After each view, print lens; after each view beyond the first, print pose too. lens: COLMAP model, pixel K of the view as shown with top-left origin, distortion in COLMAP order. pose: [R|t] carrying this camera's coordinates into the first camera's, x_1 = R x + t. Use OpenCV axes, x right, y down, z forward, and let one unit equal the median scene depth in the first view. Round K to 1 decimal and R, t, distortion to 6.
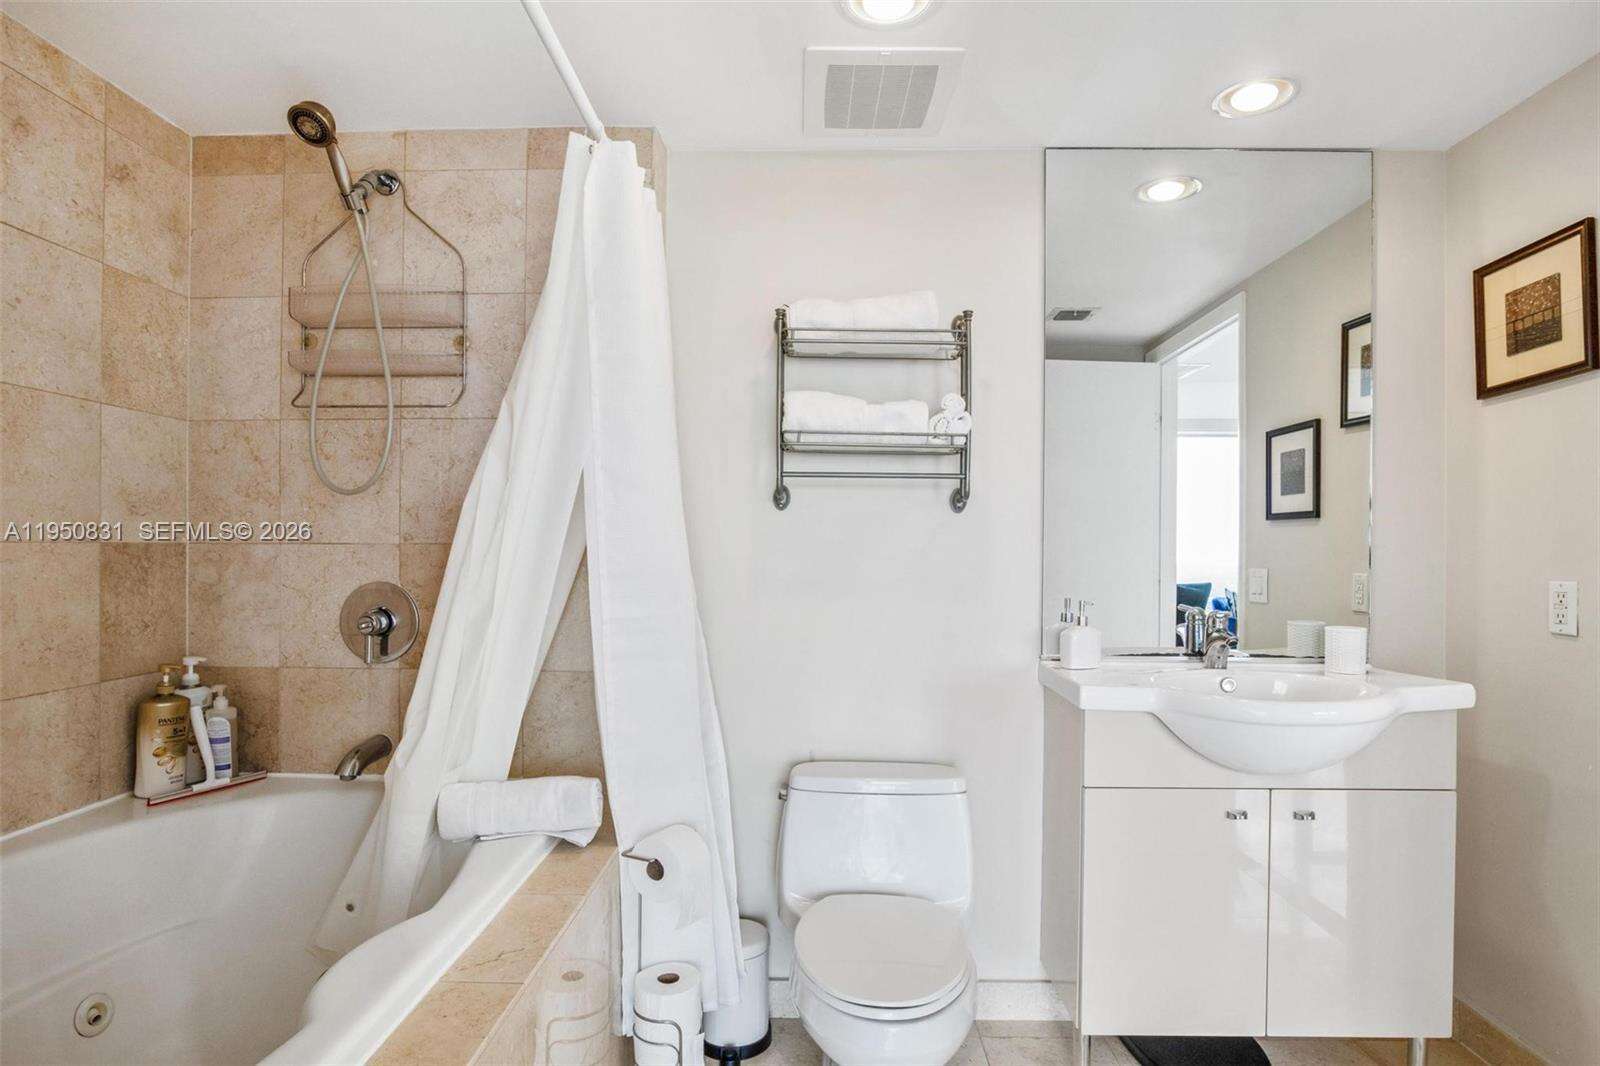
lens RADIAL K [[856.9, 0, 799.3], [0, 856.9, 554.8], [0, 0, 1]] dist [-0.000385, 0.000177]
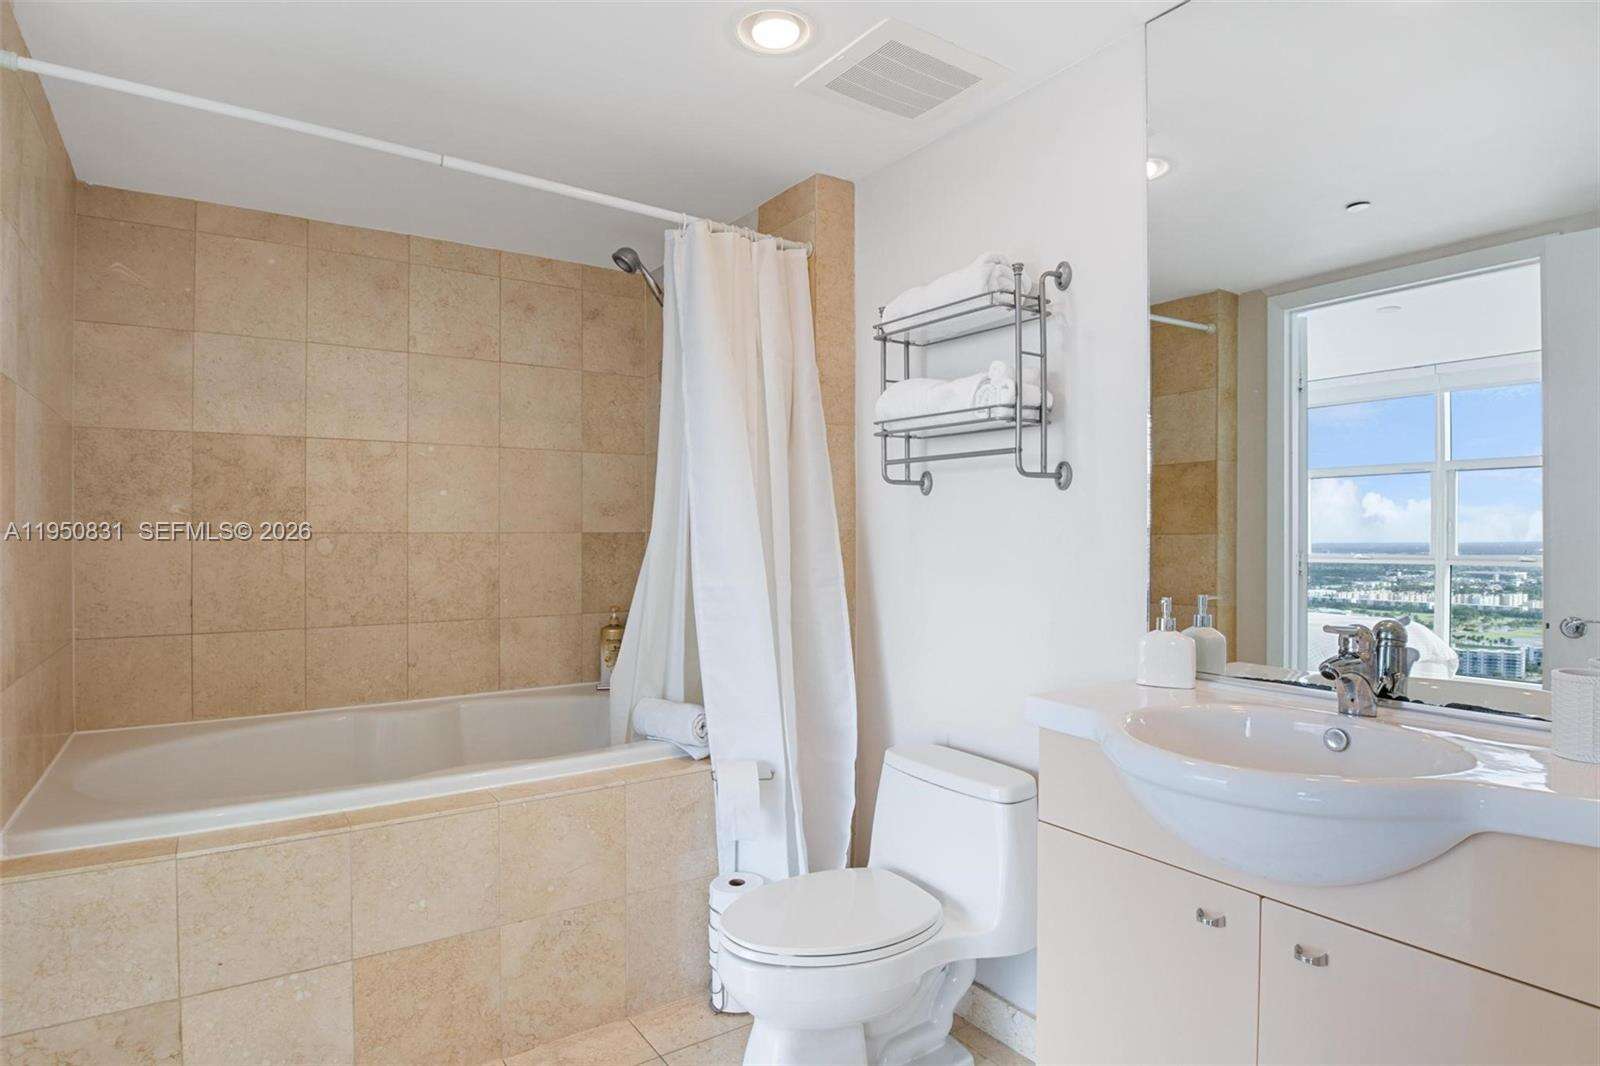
lens RADIAL K [[903.6, 0, 800.0], [0, 903.6, 533.0], [0, 0, 1]] dist [0.003094, 0.000366]
pose [[0.577575, -0.007626, -0.816302, 0.913485], [-0.000980, 0.999949, -0.010035, 0.004490], [0.816337, 0.006596, 0.577538, 0.305935]]
